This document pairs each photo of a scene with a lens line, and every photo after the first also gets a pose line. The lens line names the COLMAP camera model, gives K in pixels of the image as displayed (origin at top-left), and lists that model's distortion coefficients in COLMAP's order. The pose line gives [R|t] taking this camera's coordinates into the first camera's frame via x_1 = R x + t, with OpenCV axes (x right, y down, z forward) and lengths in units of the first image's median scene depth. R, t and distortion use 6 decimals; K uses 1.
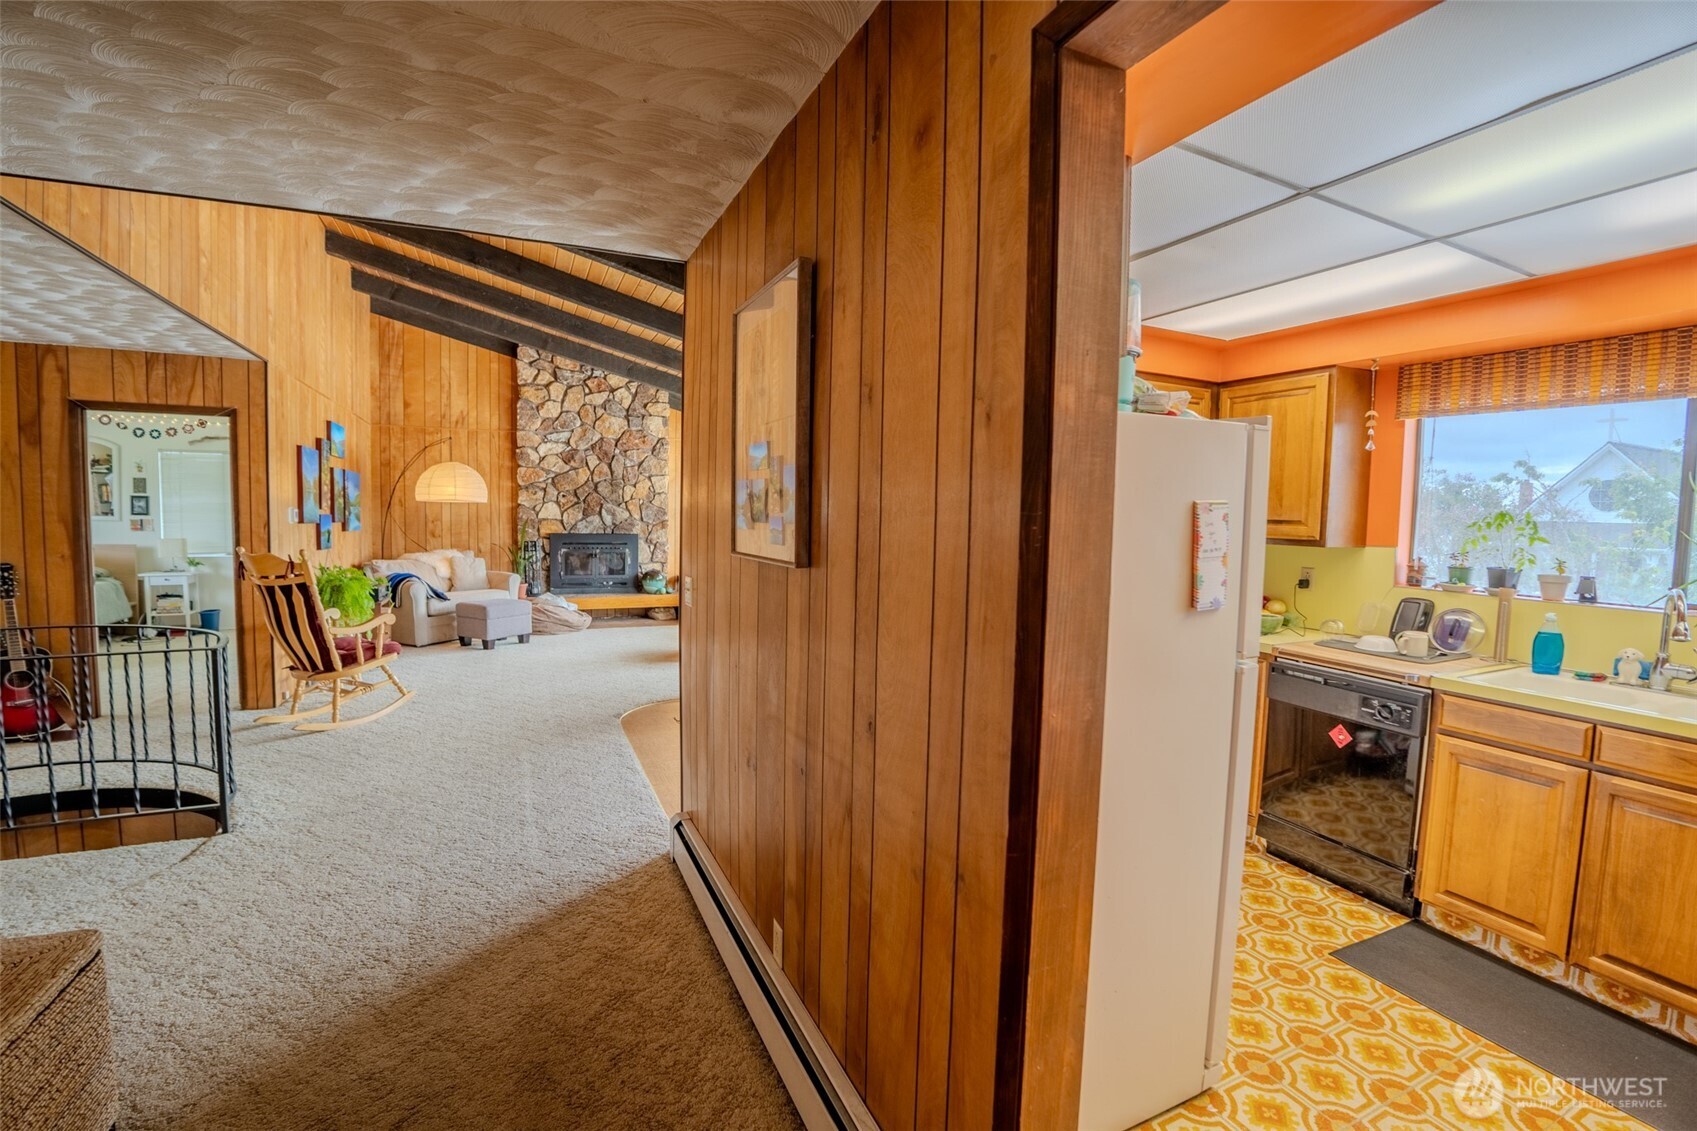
lens RADIAL K [[742.1, 0, 857.1], [0, 742.1, 569.2], [0, 0, 1]] dist [-0.062202, 0.012183]
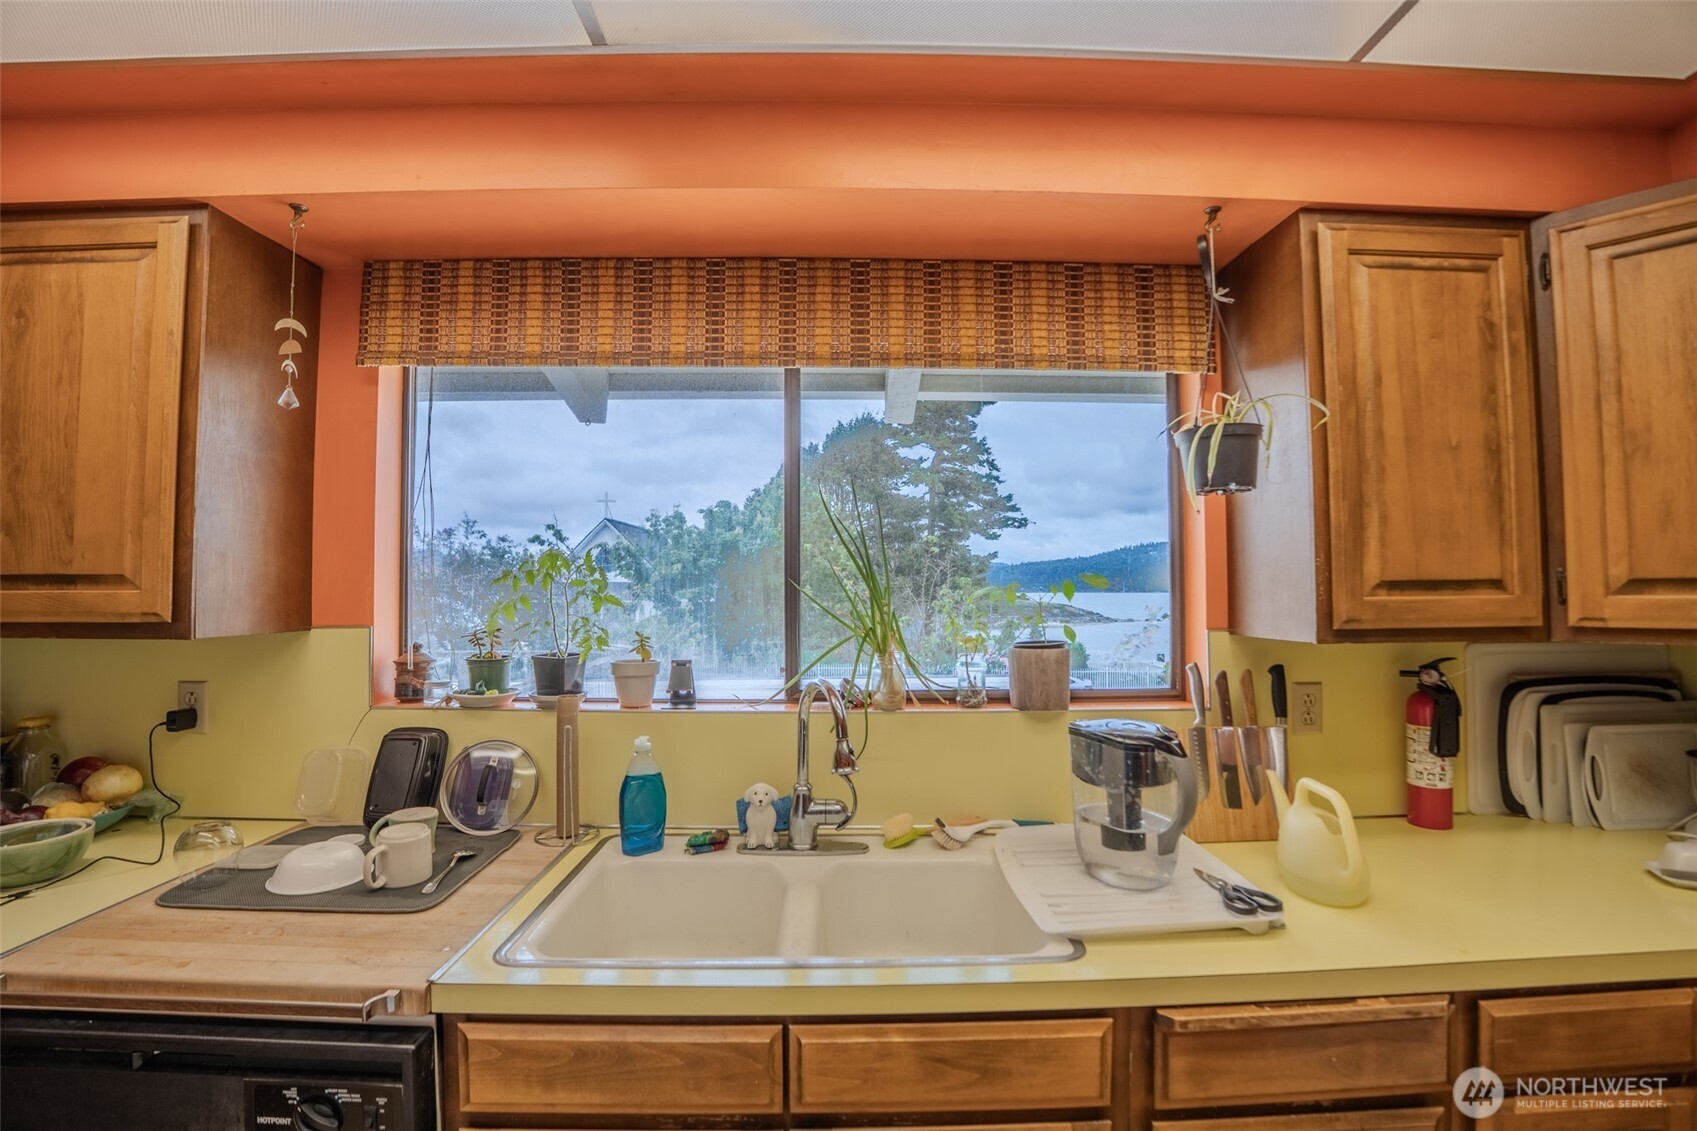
lens RADIAL K [[742.1, 0, 857.1], [0, 742.1, 569.2], [0, 0, 1]] dist [-0.062202, 0.012183]
pose [[0.408786, 0.003538, 0.912623, 0.470837], [0.078555, 0.996145, -0.039048, -0.026429], [-0.909243, 0.087653, 0.406932, 0.535215]]
